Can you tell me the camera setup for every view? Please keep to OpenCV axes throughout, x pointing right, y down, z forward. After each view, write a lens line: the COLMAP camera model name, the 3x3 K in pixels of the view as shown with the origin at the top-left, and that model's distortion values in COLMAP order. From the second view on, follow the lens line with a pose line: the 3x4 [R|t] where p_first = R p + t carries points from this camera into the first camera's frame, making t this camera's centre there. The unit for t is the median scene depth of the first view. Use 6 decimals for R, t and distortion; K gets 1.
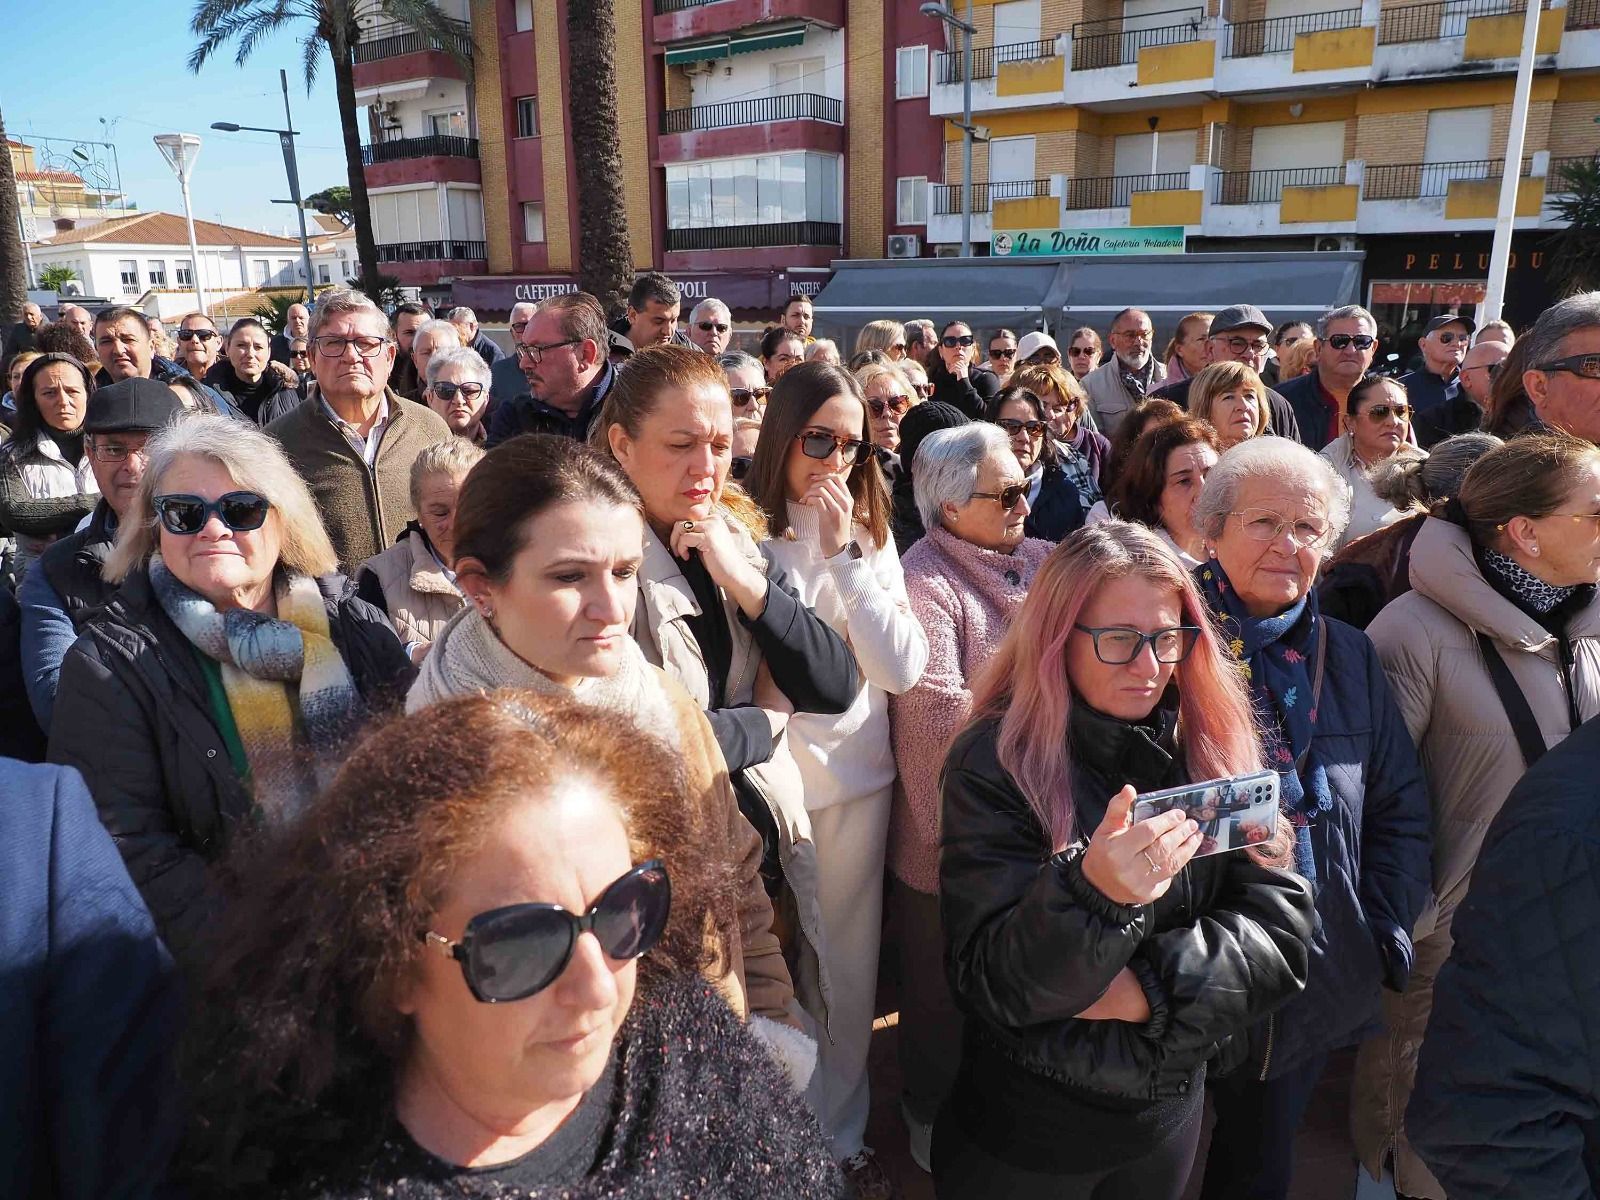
lens RADIAL K [[1160.6, 0, 804.9], [0, 1160.6, 604.8], [0, 0, 1]] dist [-0.066999, 0.053222]
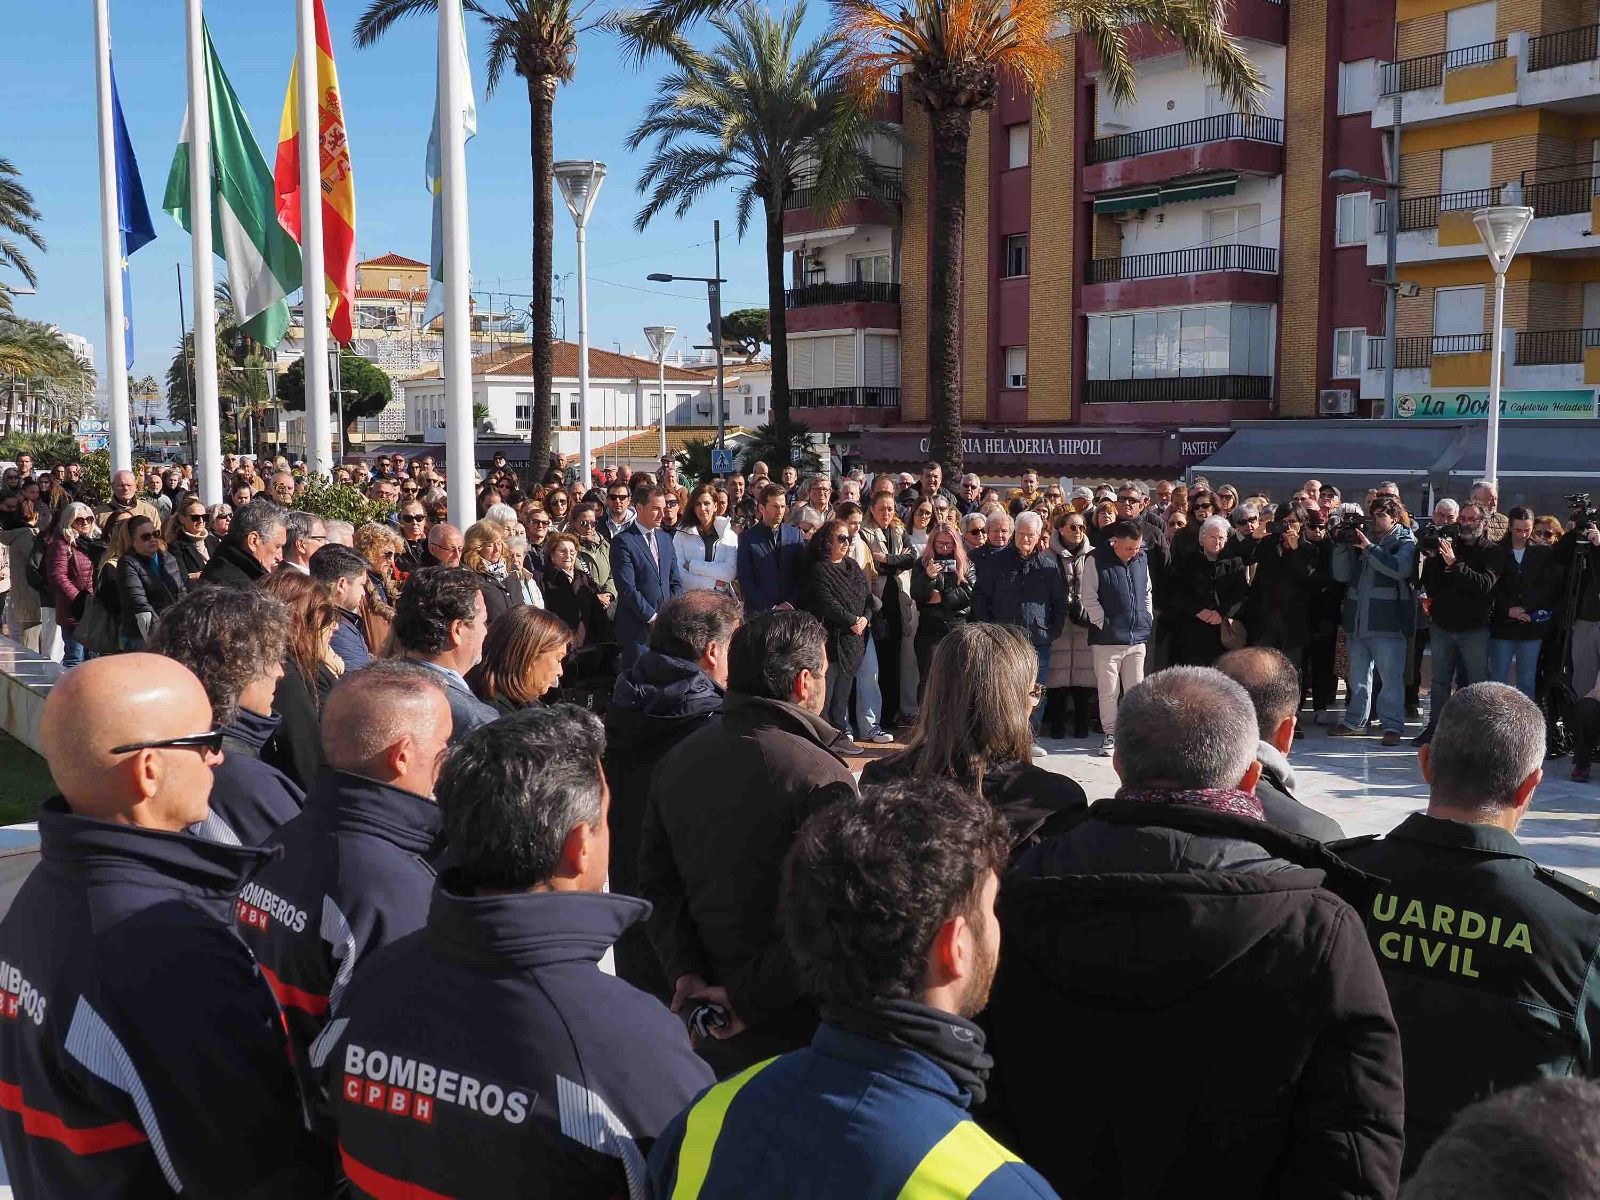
lens RADIAL K [[1641.2, 0, 810.4], [0, 1641.2, 603.1], [0, 0, 1]] dist [-0.003440, 0.006781]
pose [[0.948468, 0.045003, -0.313660, 0.098666], [-0.094456, 0.985016, -0.144295, 0.070878], [0.302466, 0.166487, 0.938508, -0.307276]]
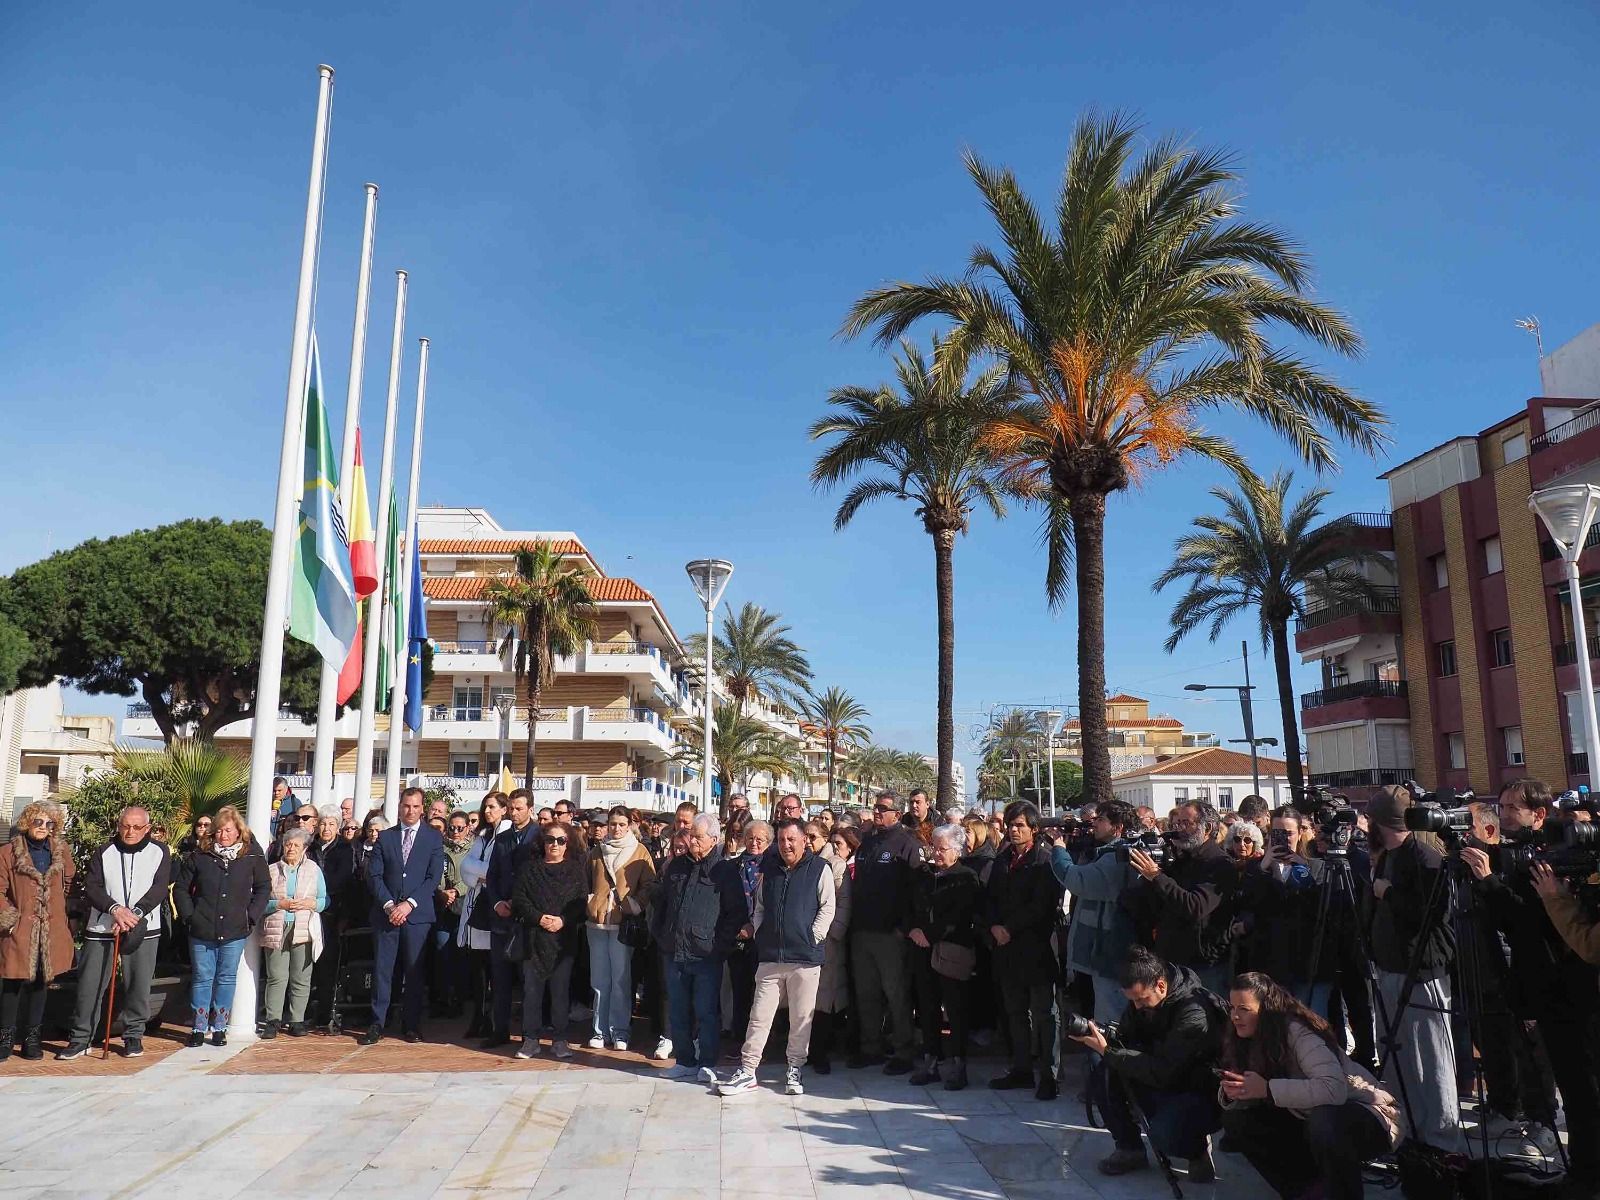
lens RADIAL K [[1160.6, 0, 804.9], [0, 1160.6, 604.8], [0, 0, 1]] dist [-0.066999, 0.053222]
pose [[0.633973, -0.131255, -0.762135, 0.235957], [-0.214363, 0.917052, -0.336250, 0.033696], [0.743052, 0.376547, 0.553250, -0.101656]]
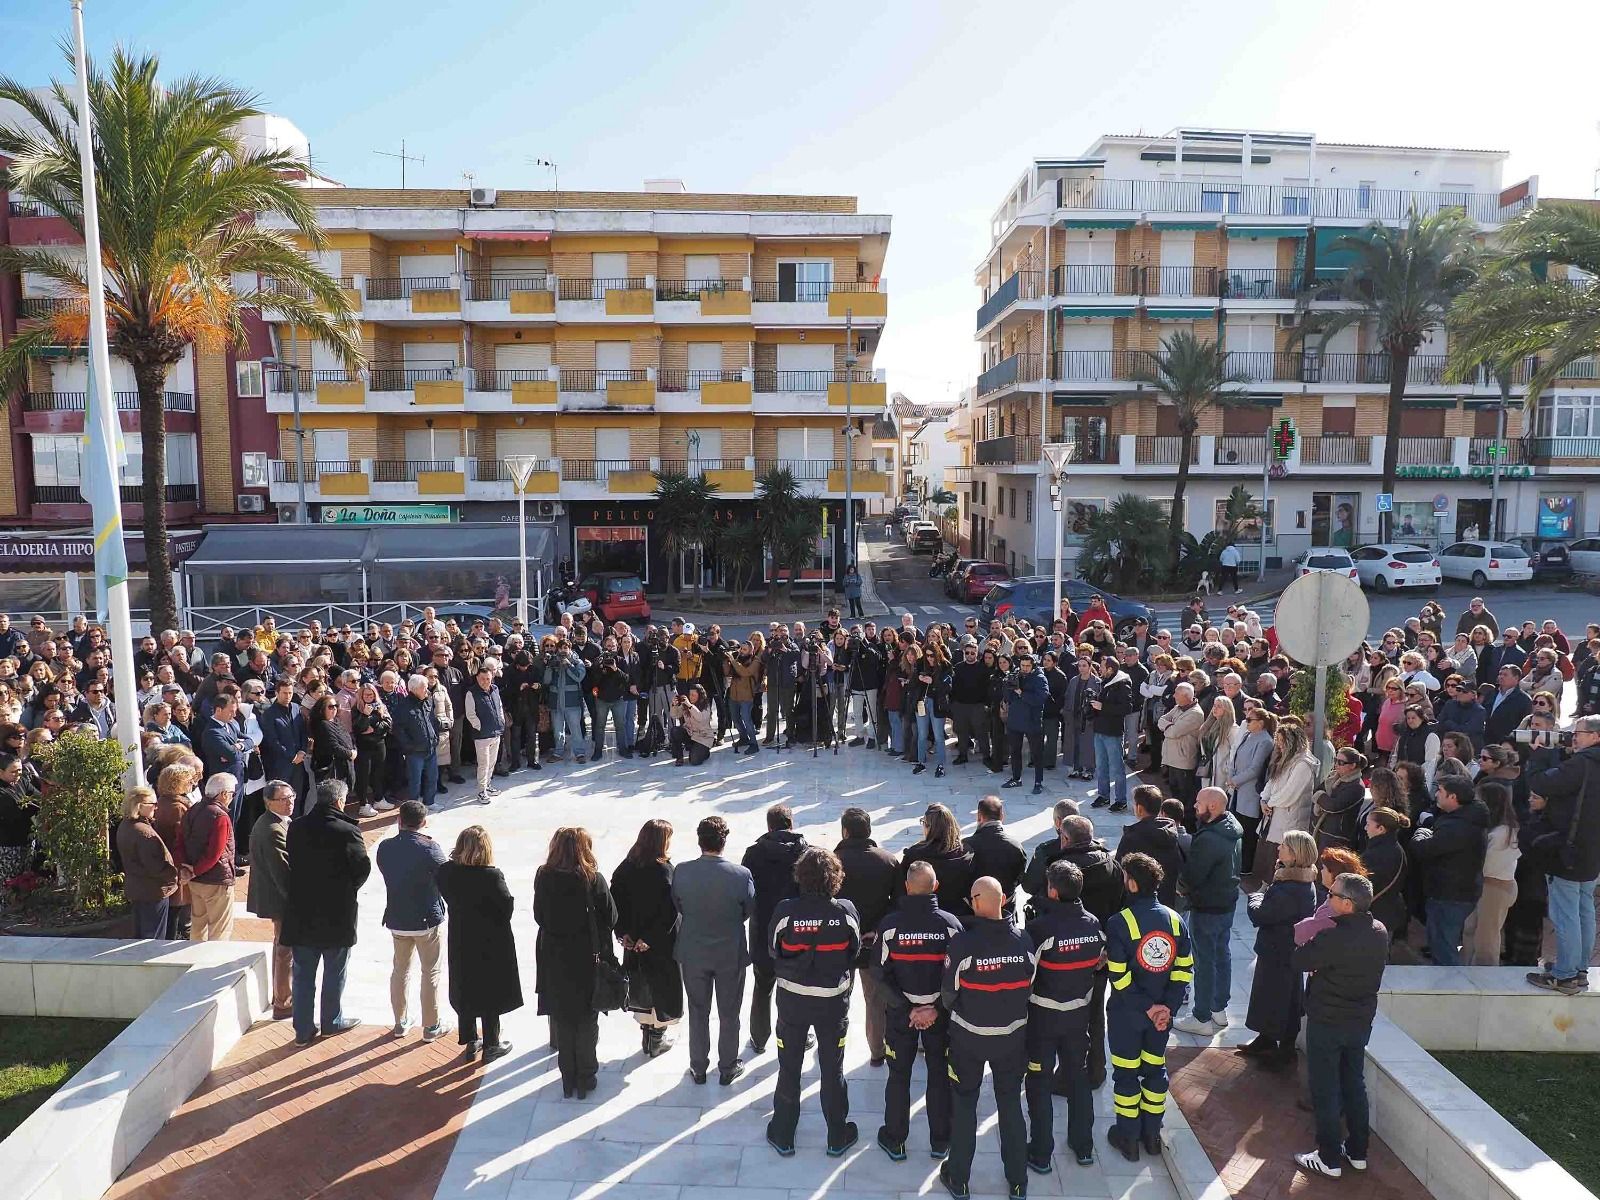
lens RADIAL K [[1160.6, 0, 804.9], [0, 1160.6, 604.8], [0, 0, 1]] dist [-0.066999, 0.053222]
pose [[0.846705, -0.051484, 0.529566, -0.075612], [0.130498, 0.985001, -0.112889, 0.038036], [-0.515811, 0.164691, 0.840723, -0.408627]]
